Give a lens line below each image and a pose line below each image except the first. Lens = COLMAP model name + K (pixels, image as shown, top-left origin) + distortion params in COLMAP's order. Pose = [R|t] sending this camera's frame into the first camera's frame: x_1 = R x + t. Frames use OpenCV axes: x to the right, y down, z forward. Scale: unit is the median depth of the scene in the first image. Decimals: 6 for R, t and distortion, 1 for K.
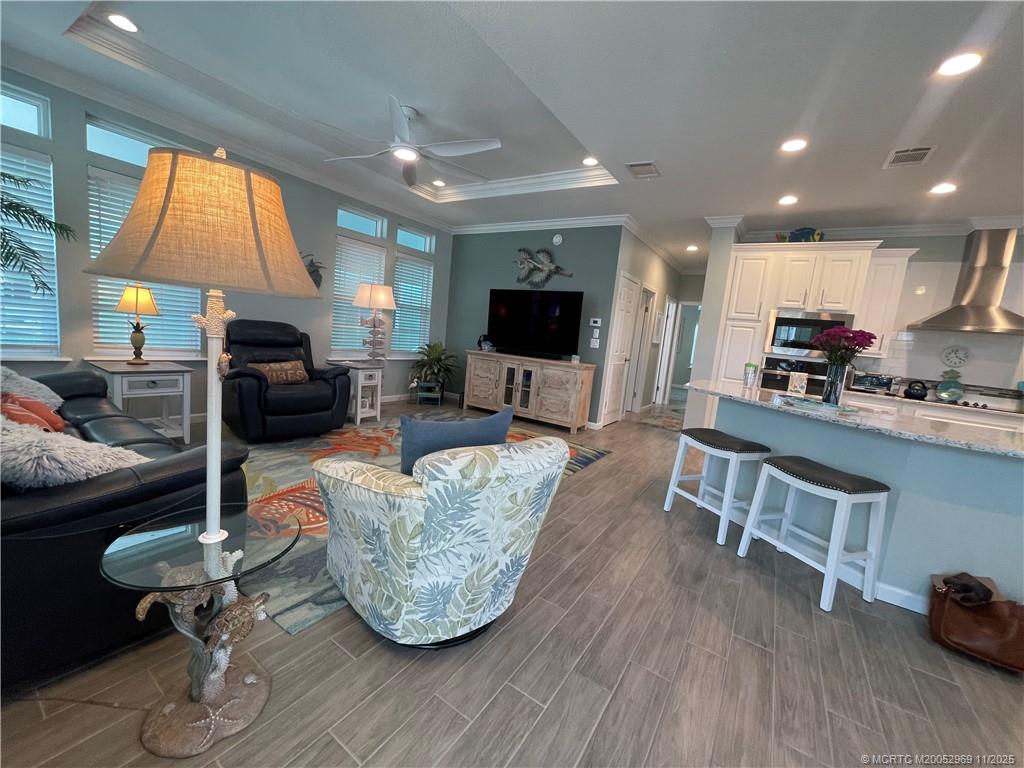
lens RADIAL K [[414.3, 0, 510.5], [0, 414.3, 383.9], [0, 0, 1]] dist [0.000839, 0.000191]
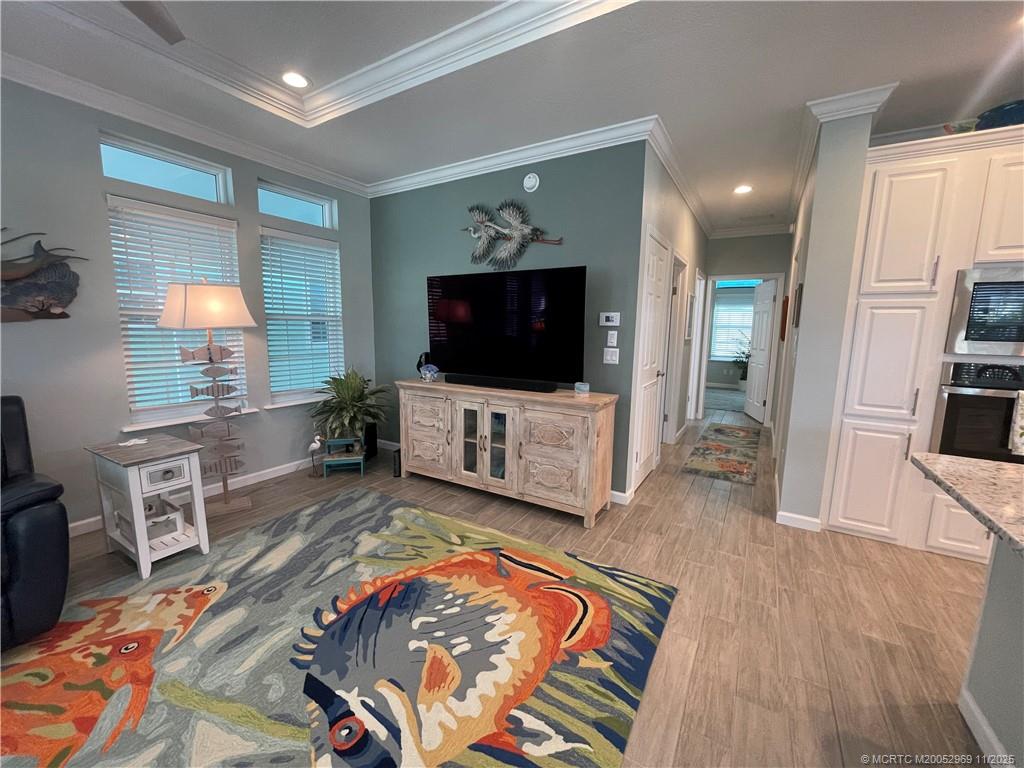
lens RADIAL K [[414.3, 0, 508.5], [0, 414.3, 383.0], [0, 0, 1]] dist [0.000839, 0.000191]
pose [[0.996319, -0.084762, 0.012773, 0.053324], [0.084608, 0.996341, 0.012096, -0.082601], [-0.013752, -0.010971, 0.999845, 0.444318]]
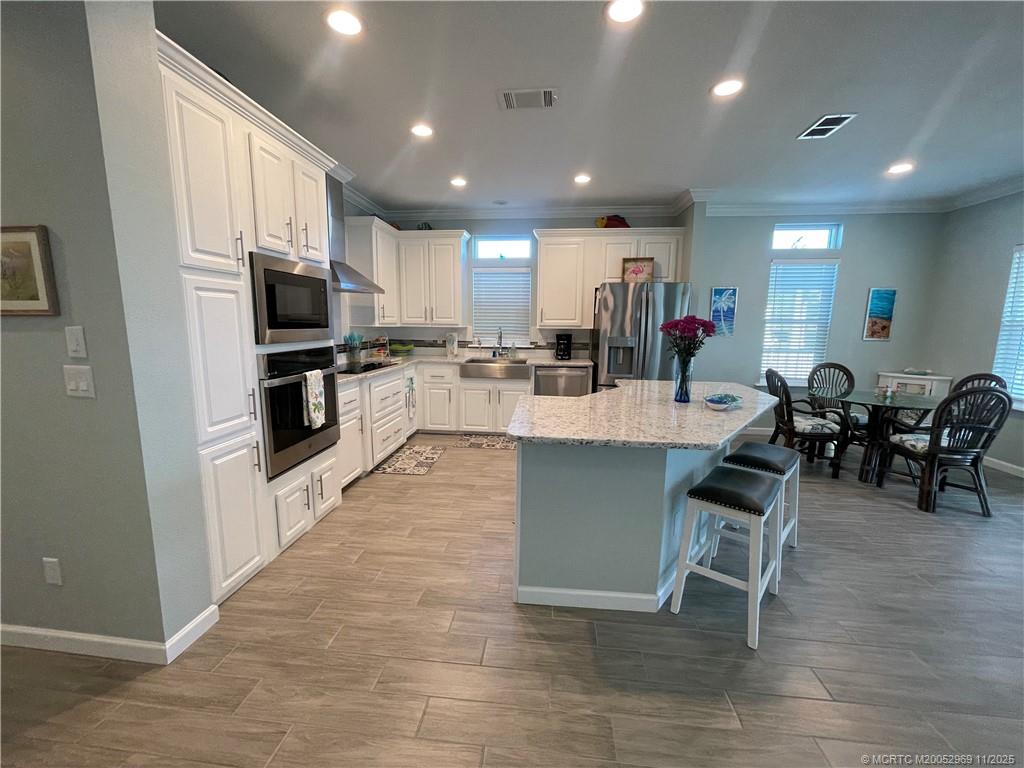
lens RADIAL K [[414.3, 0, 510.7], [0, 414.3, 384.4], [0, 0, 1]] dist [0.000839, 0.000191]
pose [[-0.450777, -0.236354, 0.860777, 0.064740], [0.057341, 0.954650, 0.292158, -0.138436], [-0.890793, 0.181056, -0.416782, 0.856938]]
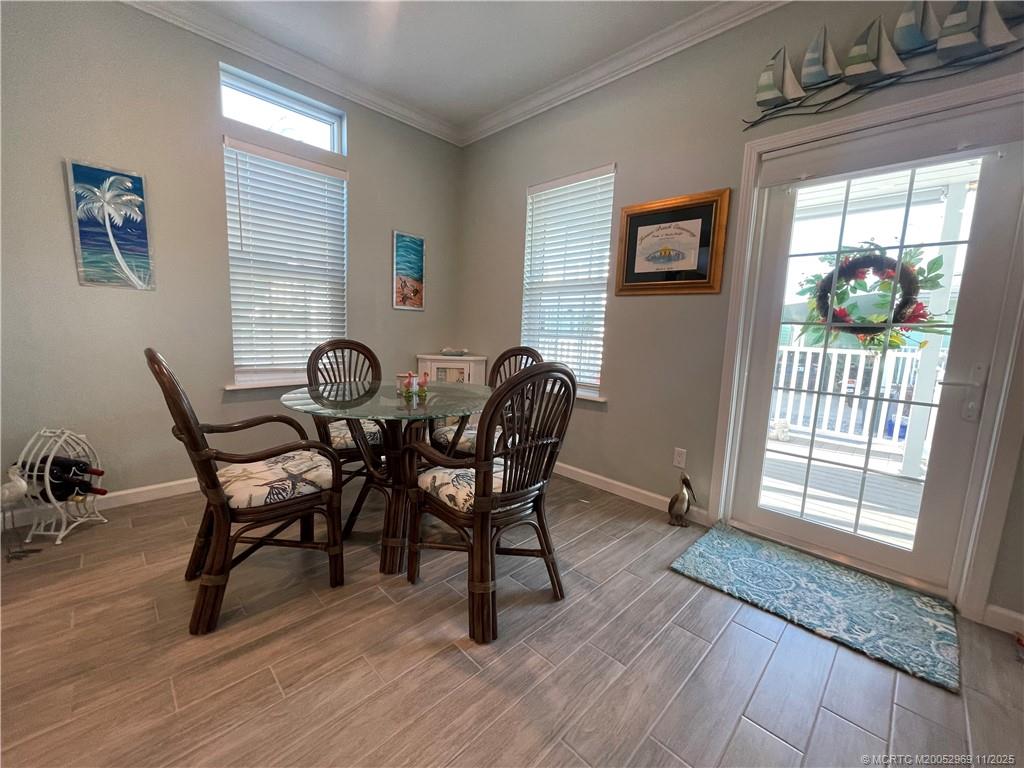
lens RADIAL K [[414.3, 0, 510.0], [0, 414.3, 389.5], [0, 0, 1]] dist [0.000839, 0.000191]
pose [[-0.968600, -0.166587, 0.184561, 0.222469], [-0.109274, 0.952030, 0.285829, 0.002329], [-0.223323, 0.256687, -0.940340, 0.332363]]
